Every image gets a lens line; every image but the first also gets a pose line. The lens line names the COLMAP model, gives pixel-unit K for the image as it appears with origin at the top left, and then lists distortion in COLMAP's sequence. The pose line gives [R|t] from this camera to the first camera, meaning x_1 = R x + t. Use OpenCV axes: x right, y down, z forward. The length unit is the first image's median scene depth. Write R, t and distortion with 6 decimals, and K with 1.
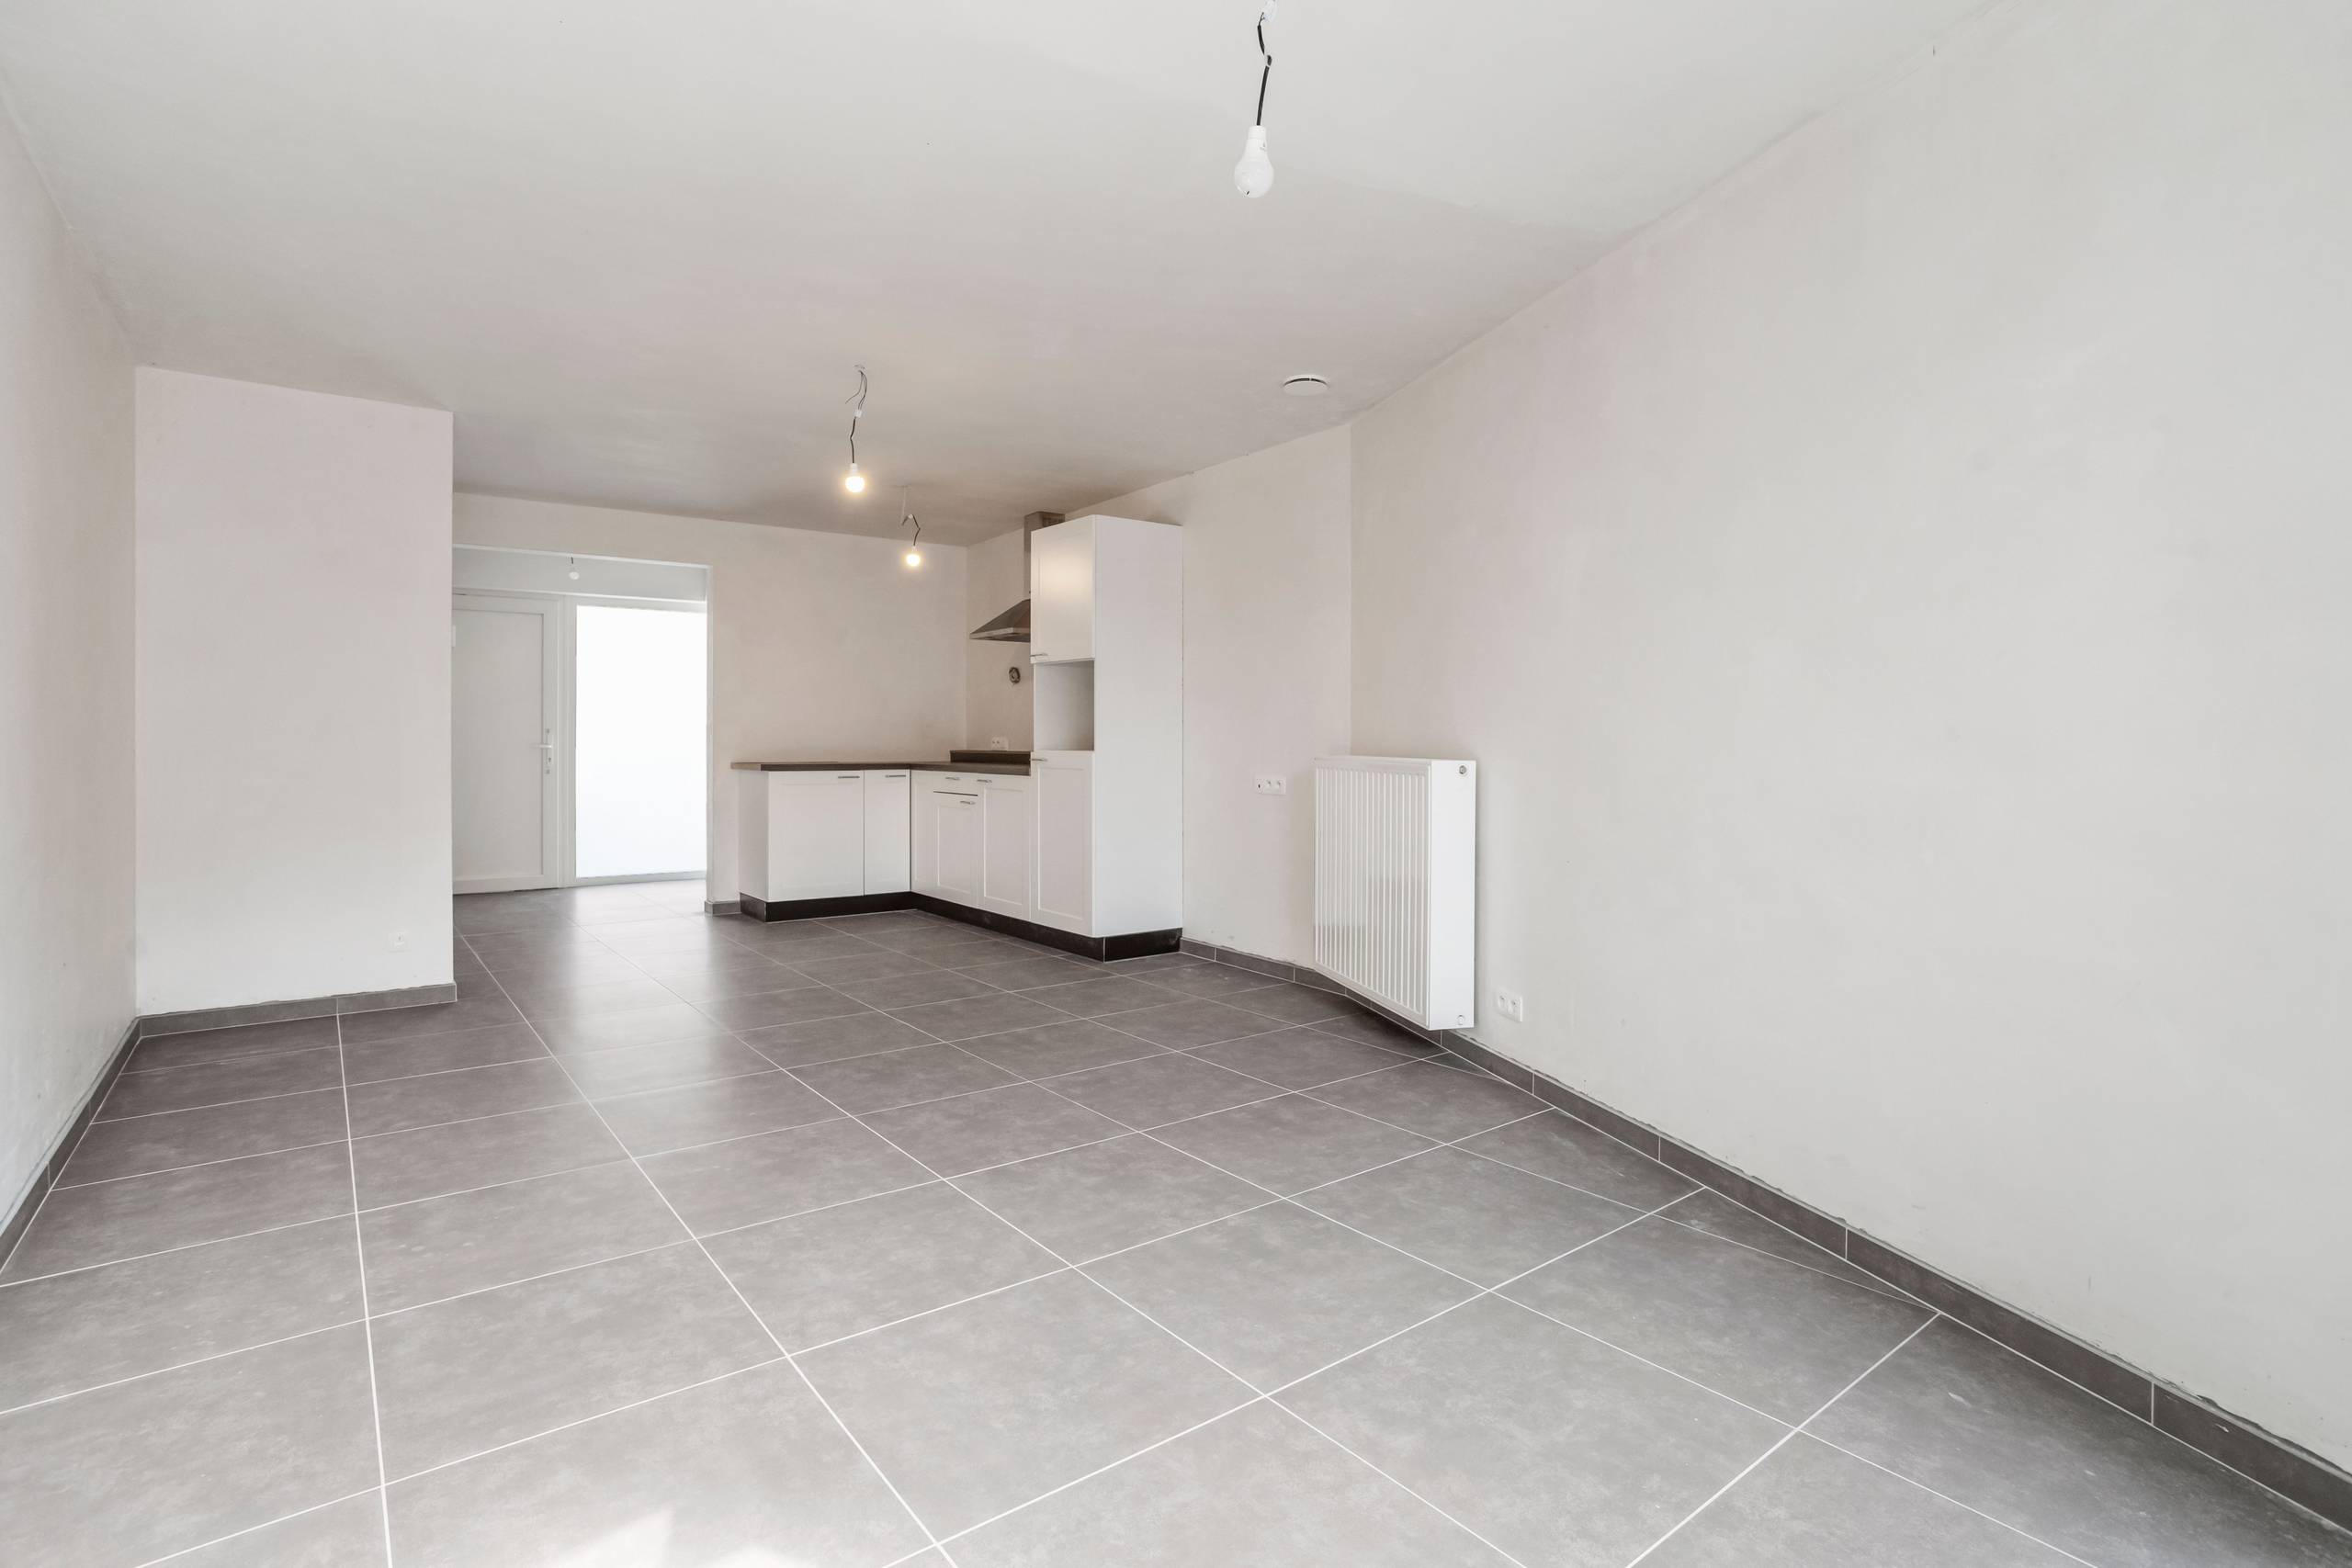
lens RADIAL K [[1144.5, 0, 1179.0], [0, 1144.5, 766.1], [0, 0, 1]] dist [-0.029990, 0.001303]
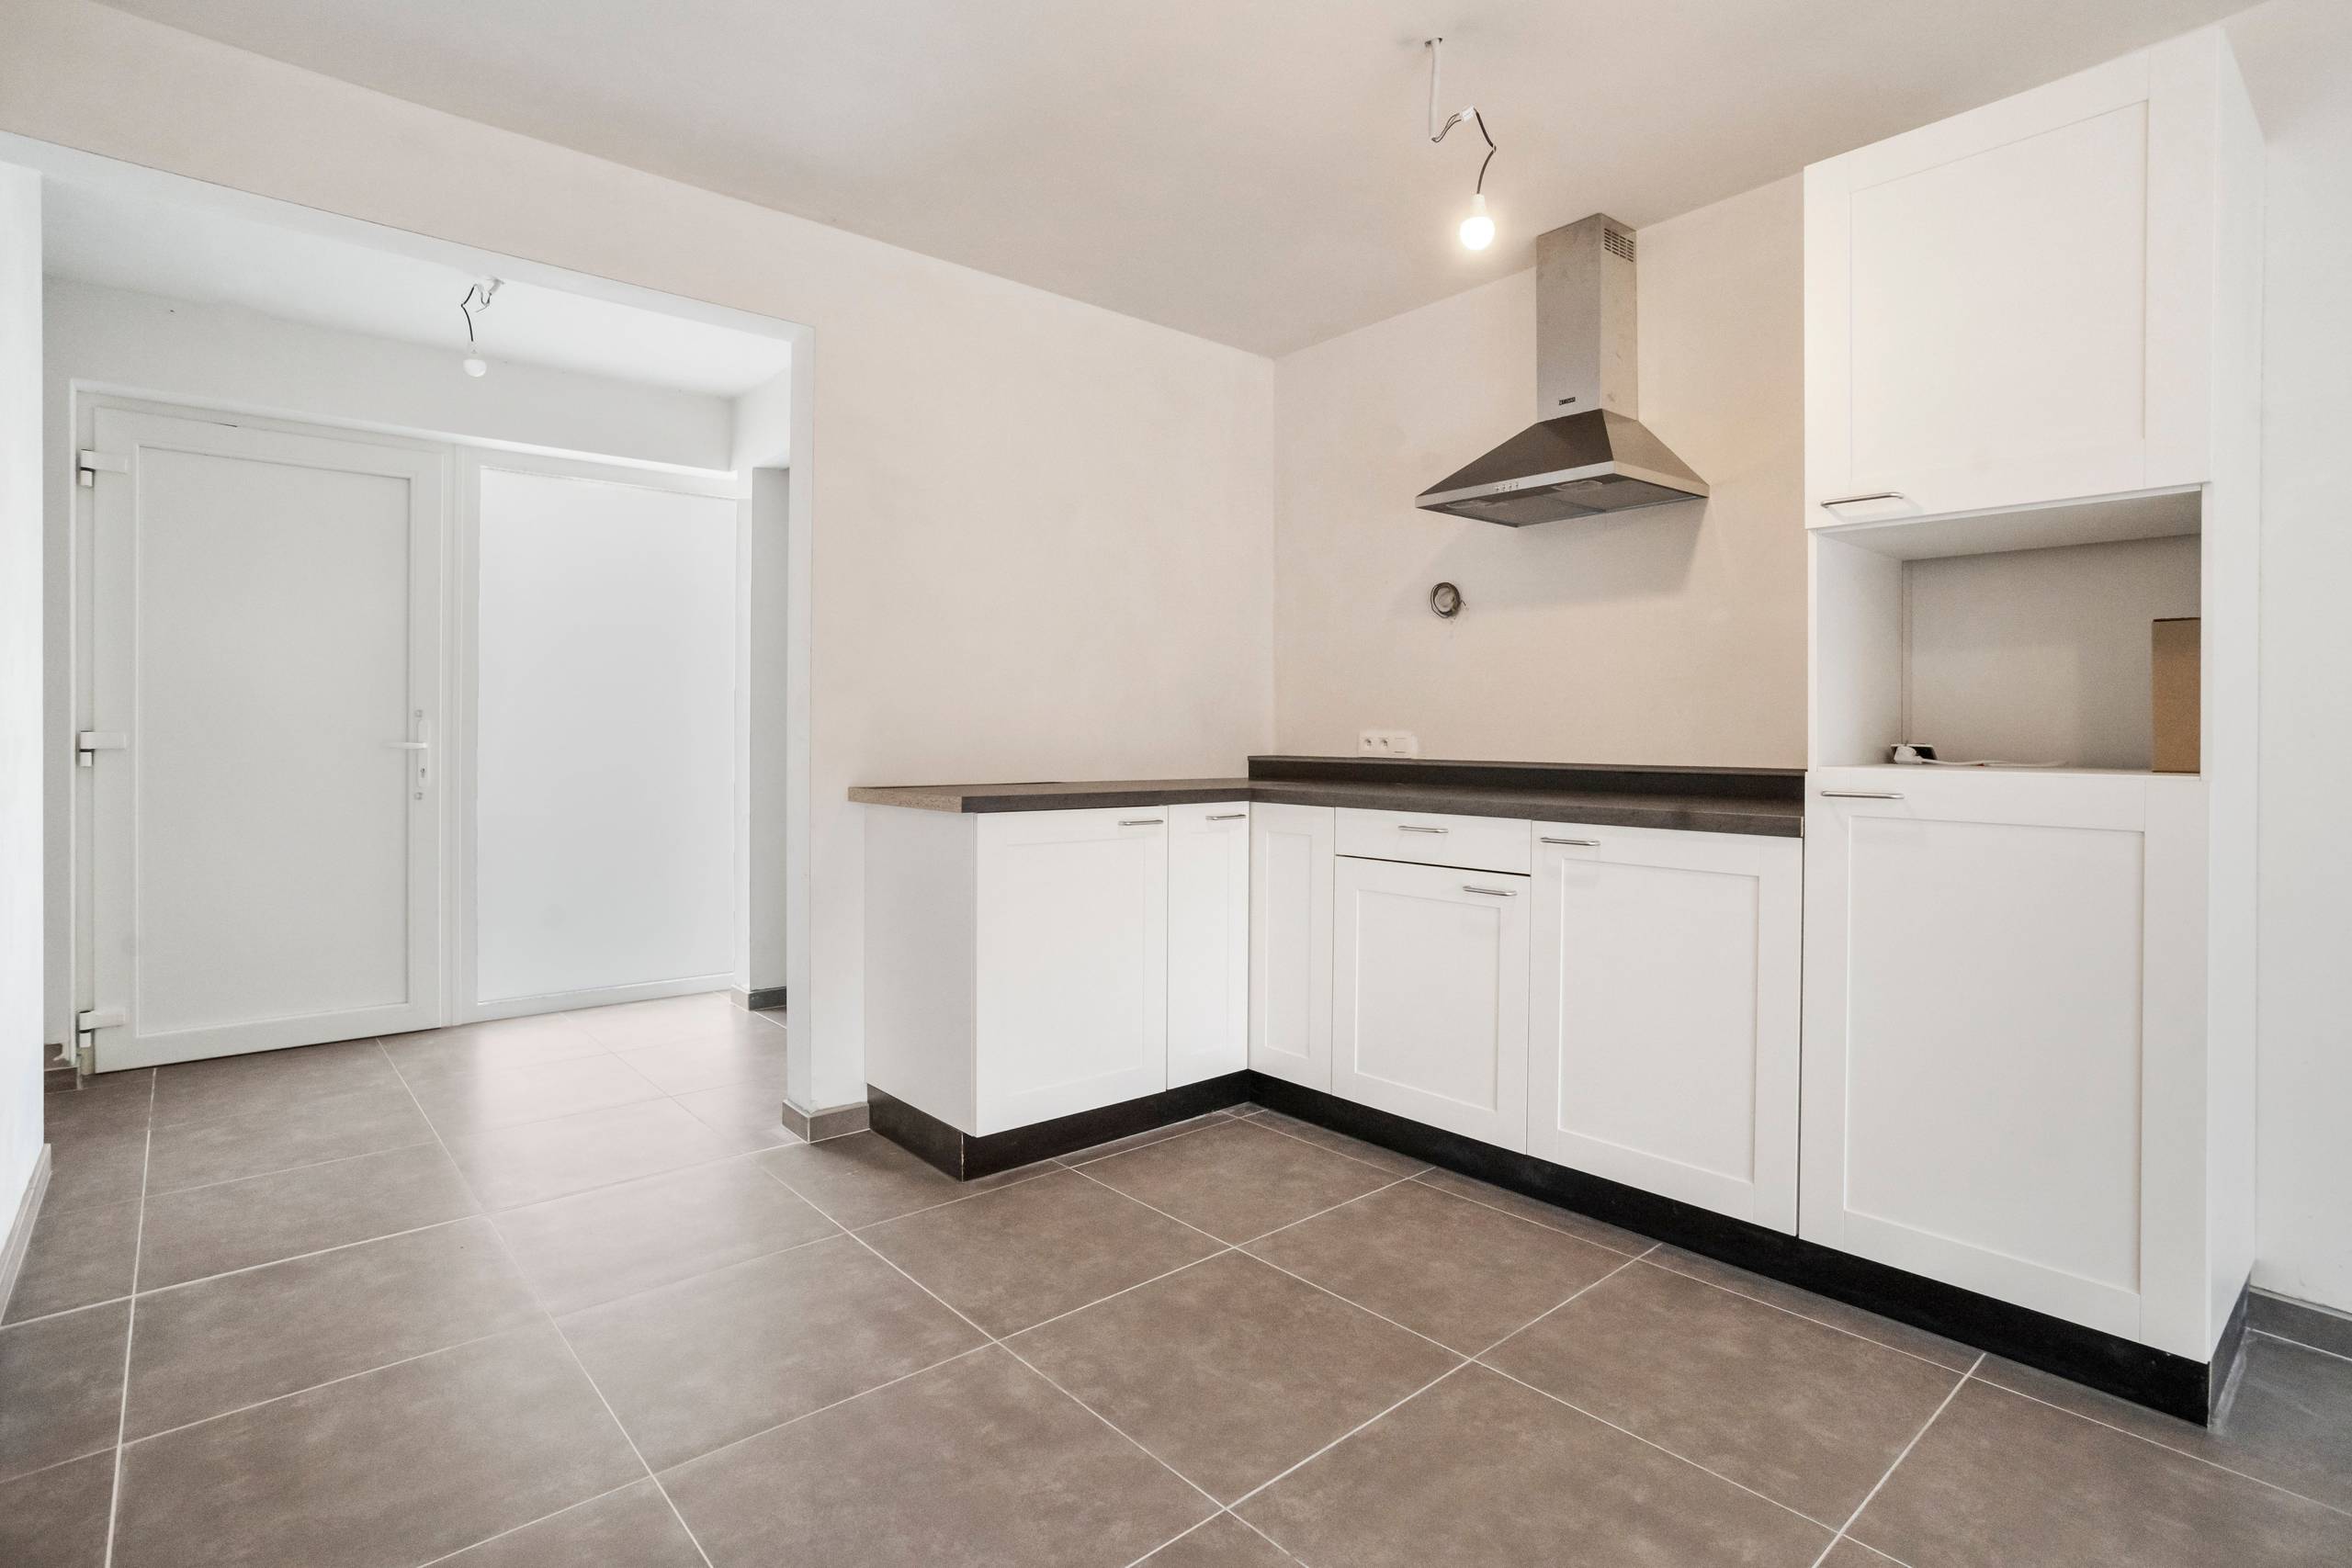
lens RADIAL K [[1144.5, 0, 1172.8], [0, 1144.5, 760.9], [0, 0, 1]] dist [-0.029990, 0.001303]
pose [[0.997872, 0.003069, 0.065138, -0.299246], [-0.002974, 0.999994, -0.001559, -0.012452], [-0.065143, 0.001362, 0.997875, 0.559537]]
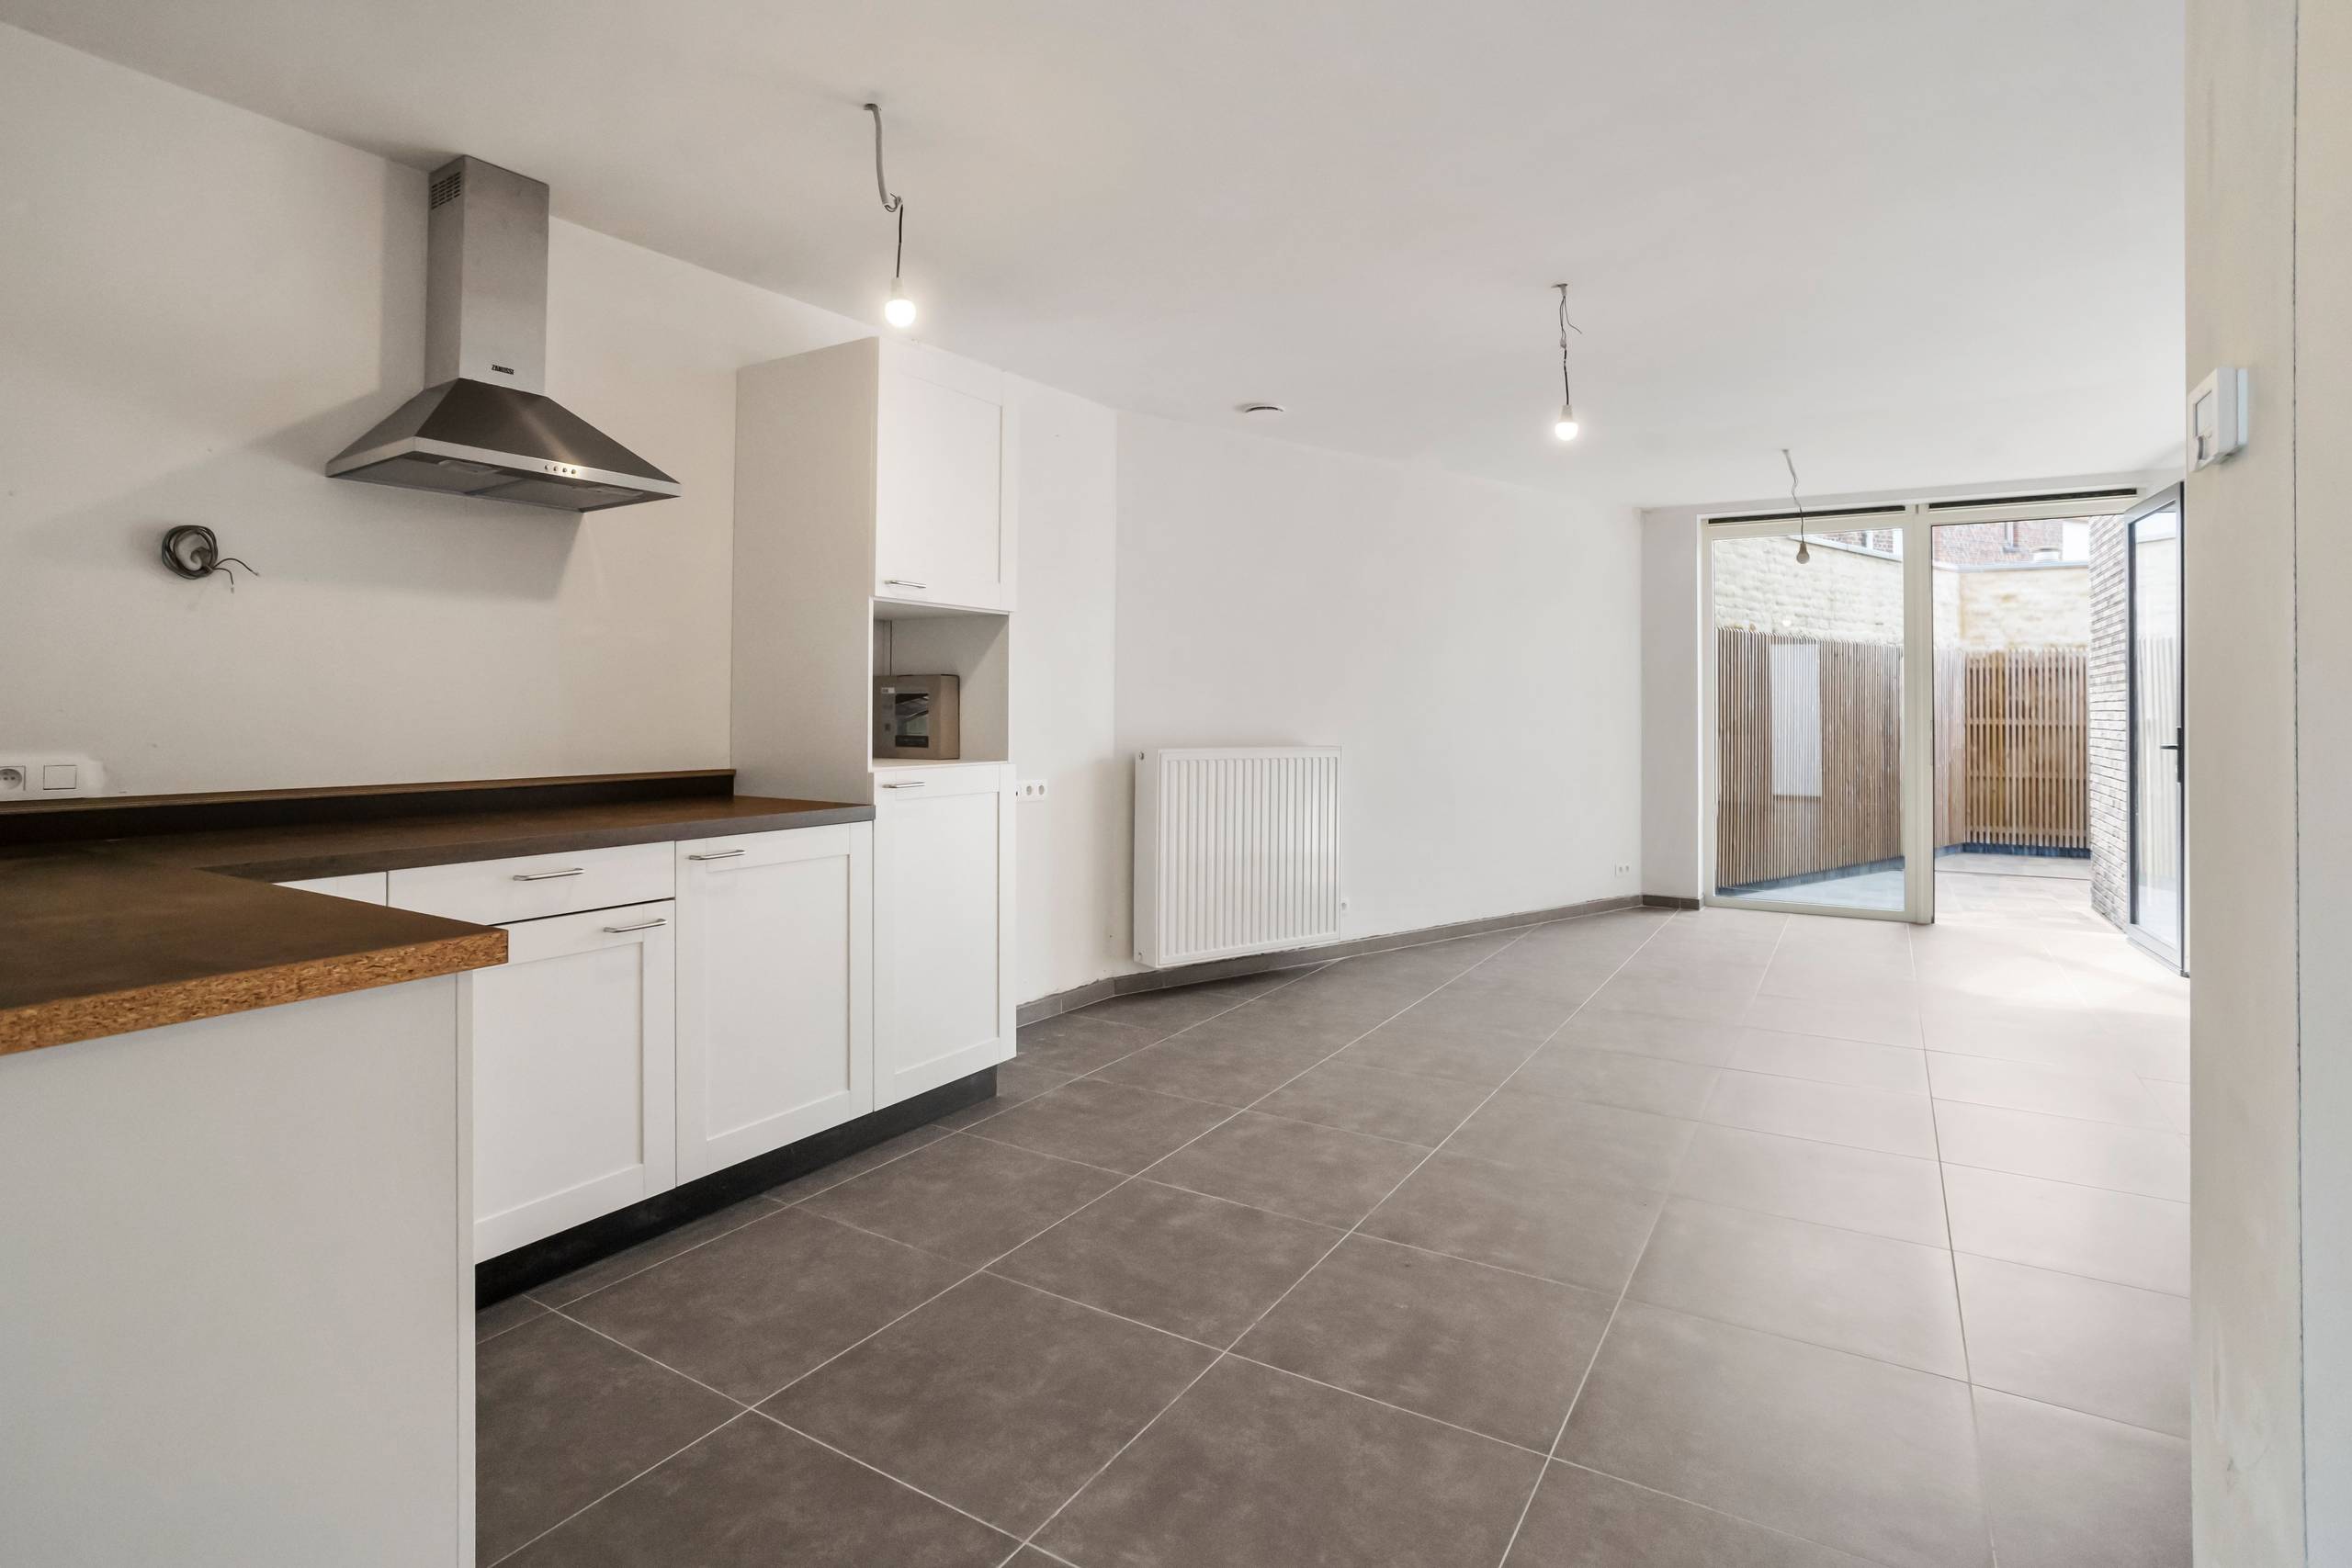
lens RADIAL K [[1144.5, 0, 1172.2], [0, 1144.5, 712.8], [0, 0, 1]] dist [-0.029990, 0.001303]
pose [[-0.348869, -0.001161, 0.937171, -0.544345], [0.018658, 0.999792, 0.008184, -0.034015], [-0.936986, 0.020341, -0.348775, 0.892907]]
